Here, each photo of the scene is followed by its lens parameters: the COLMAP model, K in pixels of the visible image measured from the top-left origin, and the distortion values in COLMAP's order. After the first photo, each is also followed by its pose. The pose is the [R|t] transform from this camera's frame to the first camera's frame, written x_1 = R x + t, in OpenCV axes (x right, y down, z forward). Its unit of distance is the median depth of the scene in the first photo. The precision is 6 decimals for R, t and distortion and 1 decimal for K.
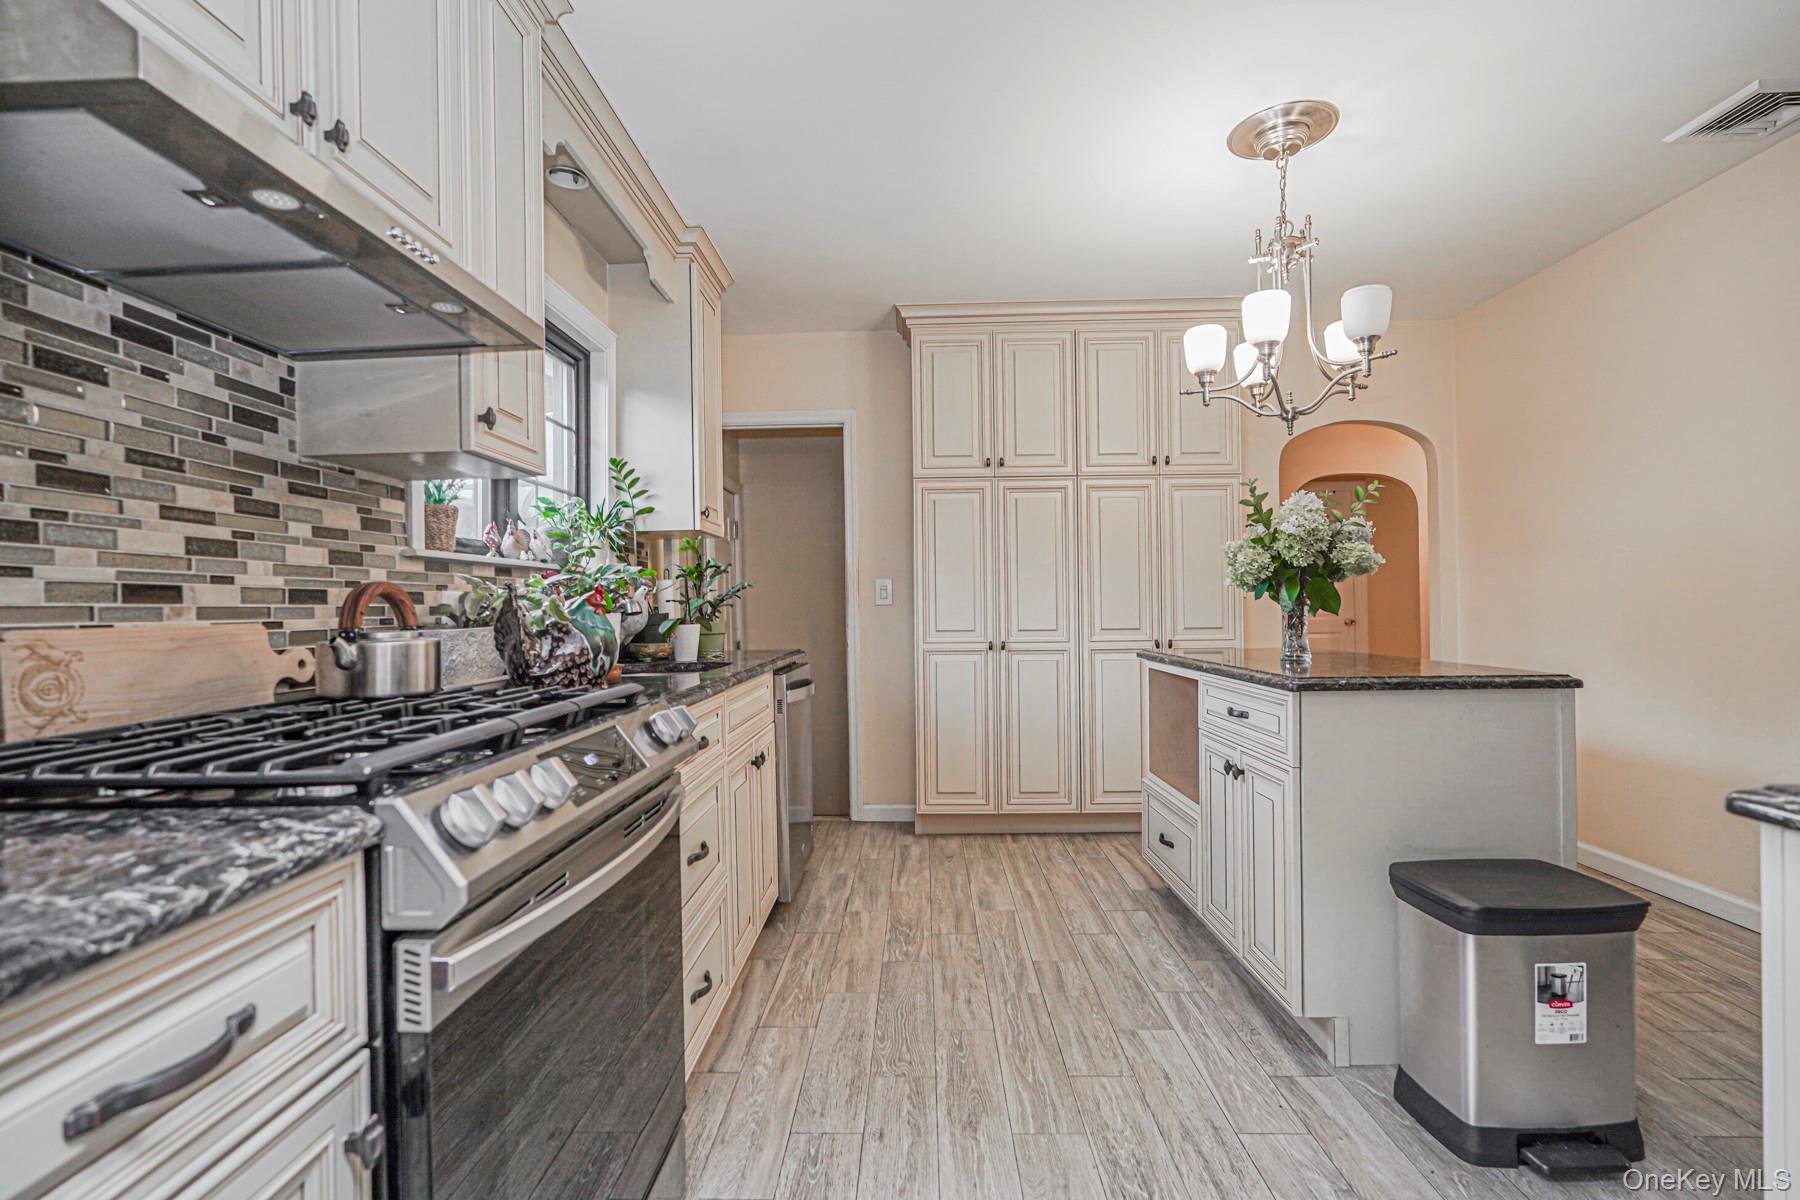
lens RADIAL K [[820.7, 0, 901.7], [0, 820.7, 601.1], [0, 0, 1]] dist [-0.019232, 0.011963]
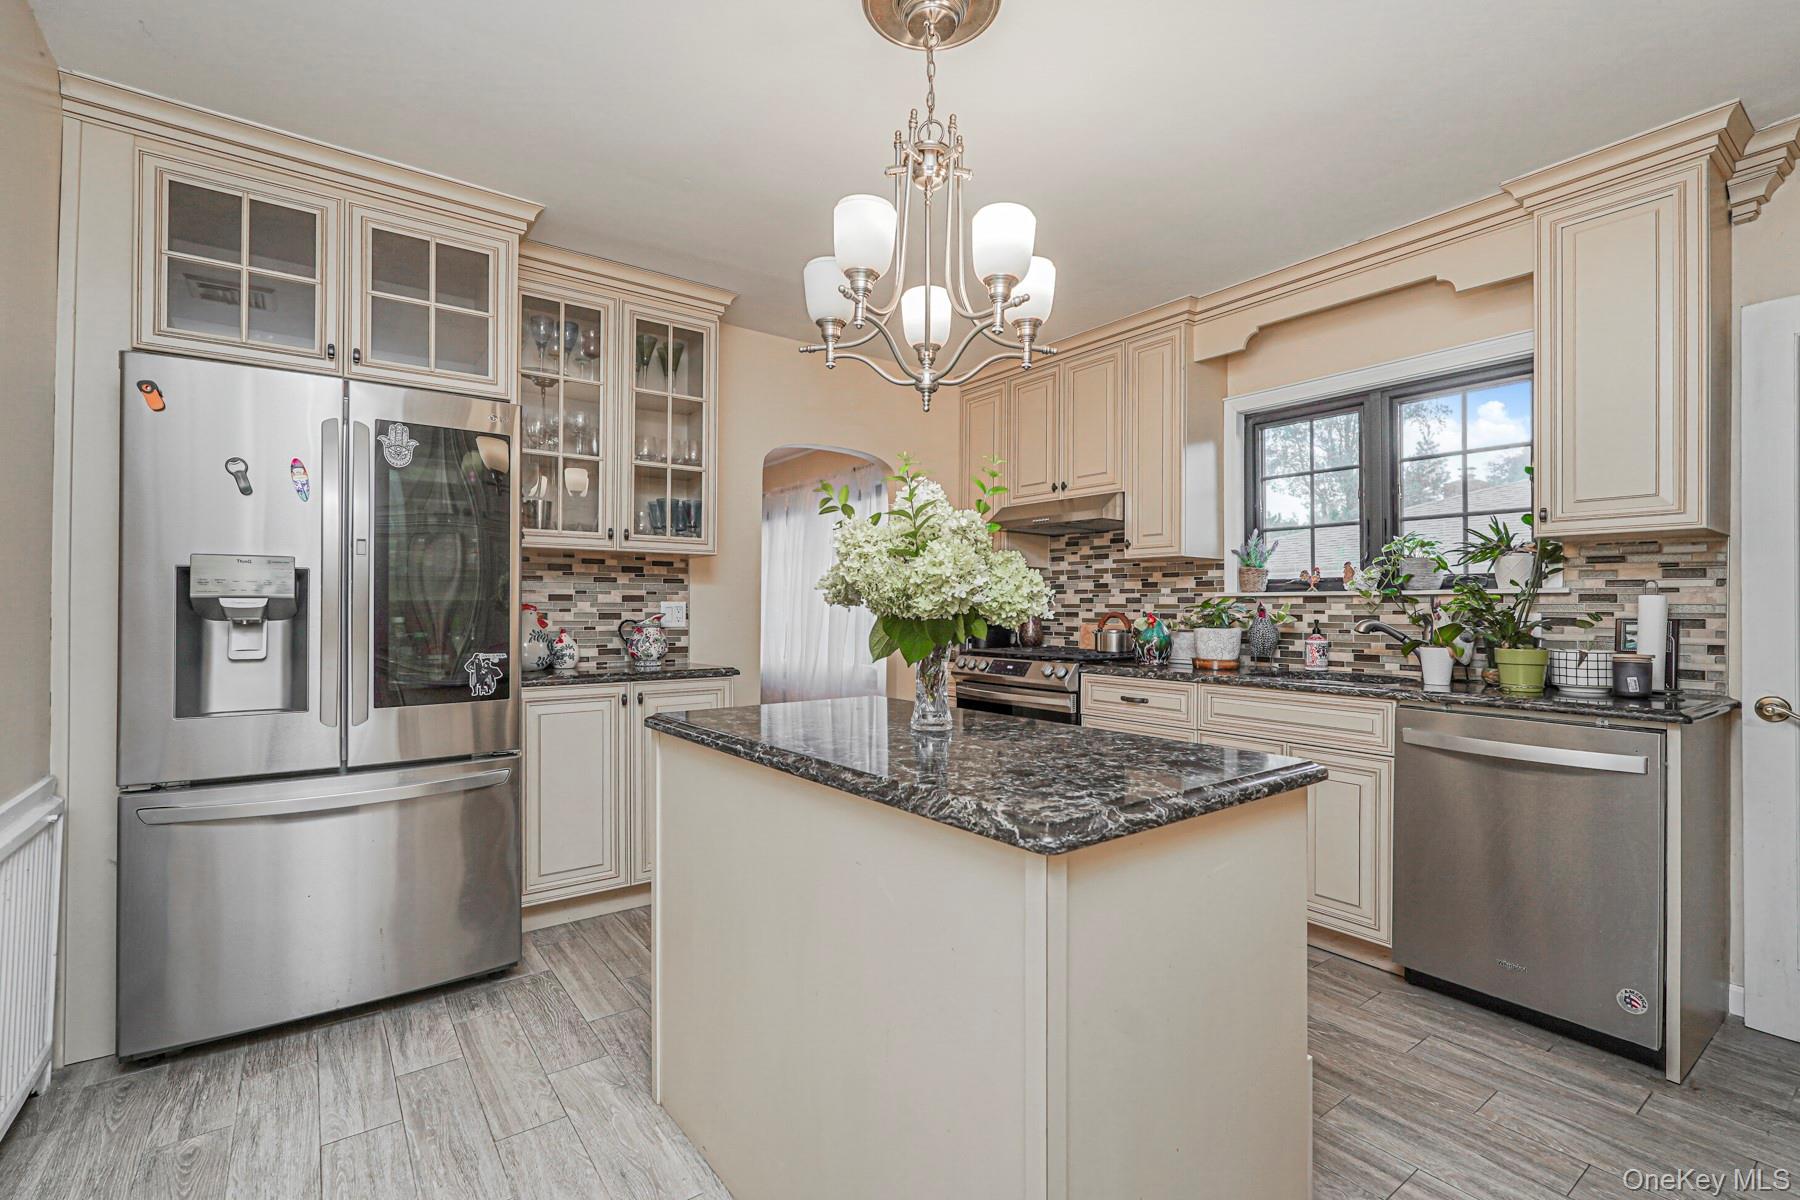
lens RADIAL K [[820.7, 0, 901.7], [0, 820.7, 601.1], [0, 0, 1]] dist [-0.019232, 0.011963]
pose [[-0.792346, 0.006489, -0.610037, 1.496672], [0.010250, 0.999944, -0.002676, -0.054083], [0.609986, -0.008373, -0.792368, 2.493953]]
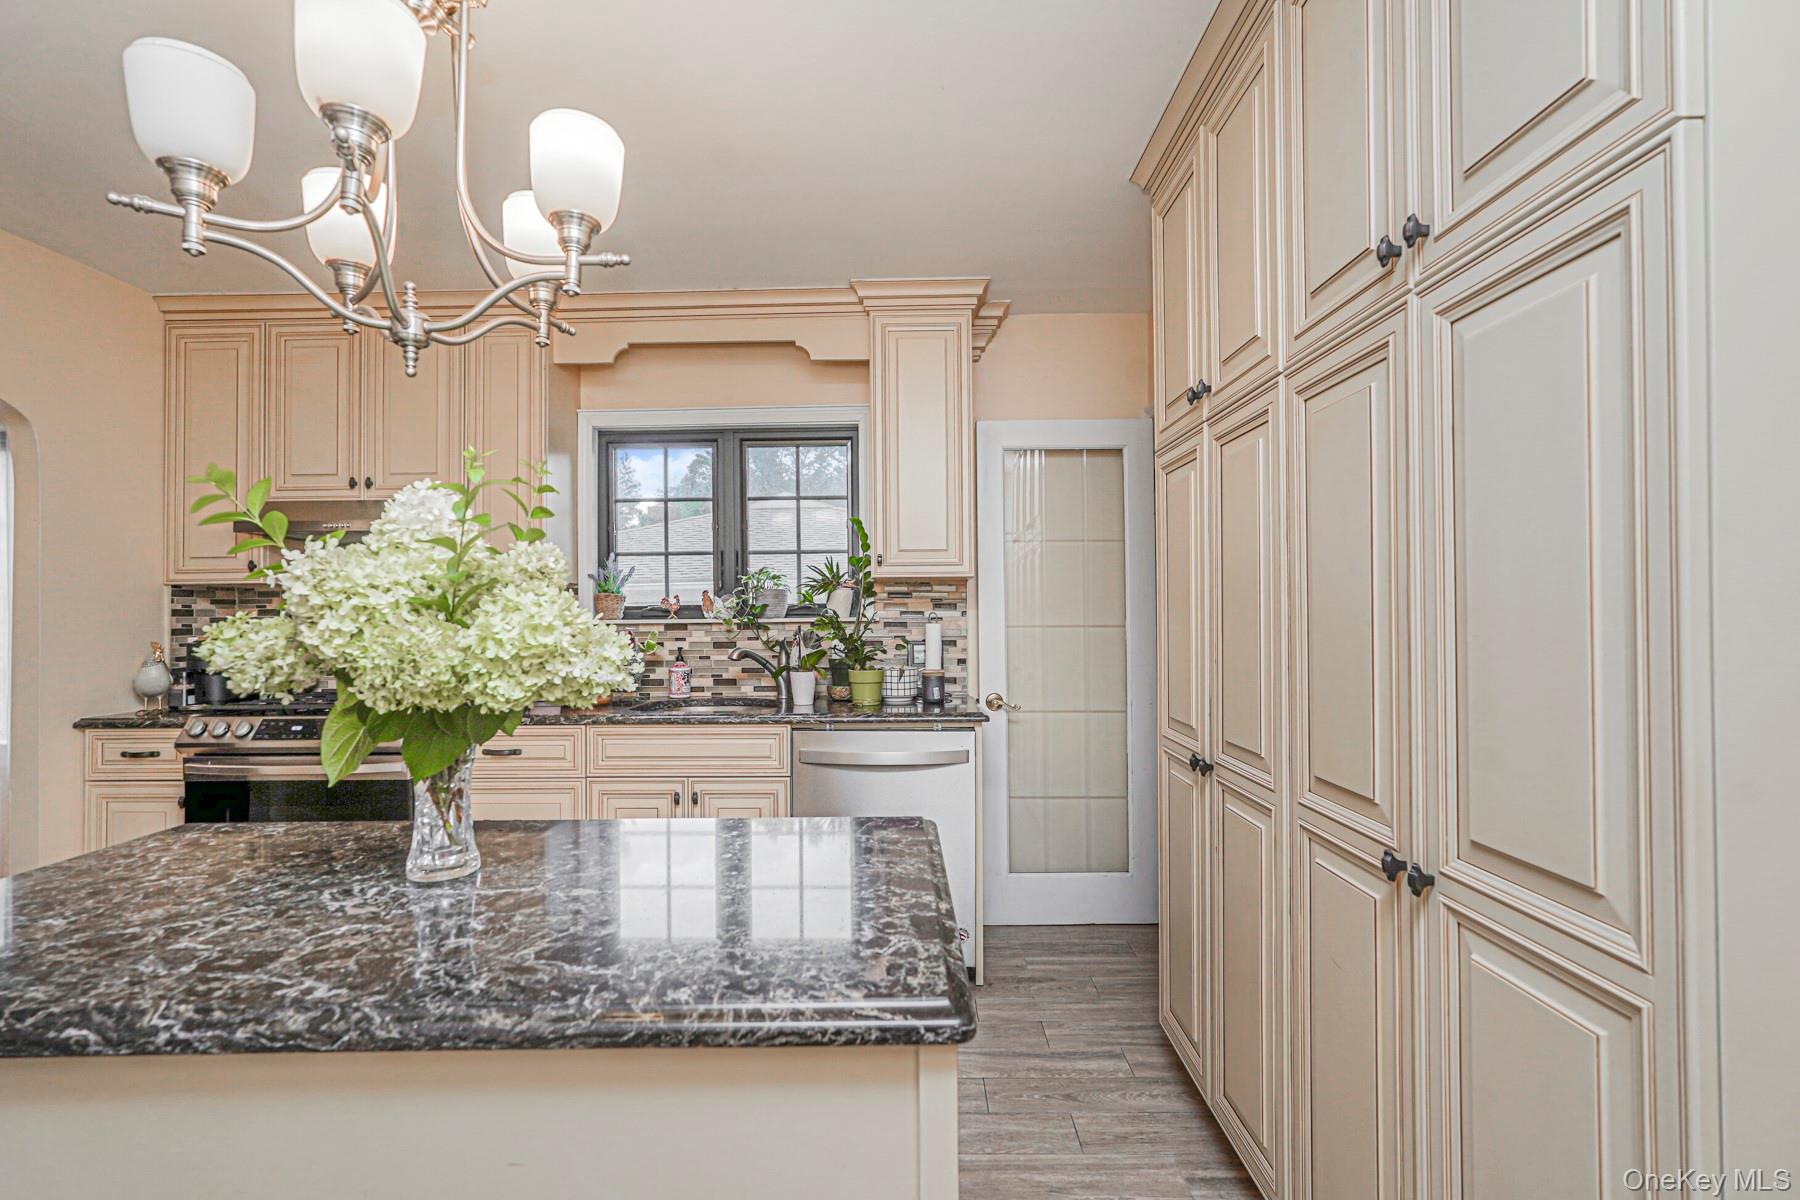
lens RADIAL K [[820.7, 0, 901.7], [0, 820.7, 601.1], [0, 0, 1]] dist [-0.019232, 0.011963]
pose [[0.010440, 0.001637, -0.999944, 1.502631], [0.013489, 0.999907, 0.001777, -0.116992], [0.999855, -0.013507, 0.010417, 2.030568]]
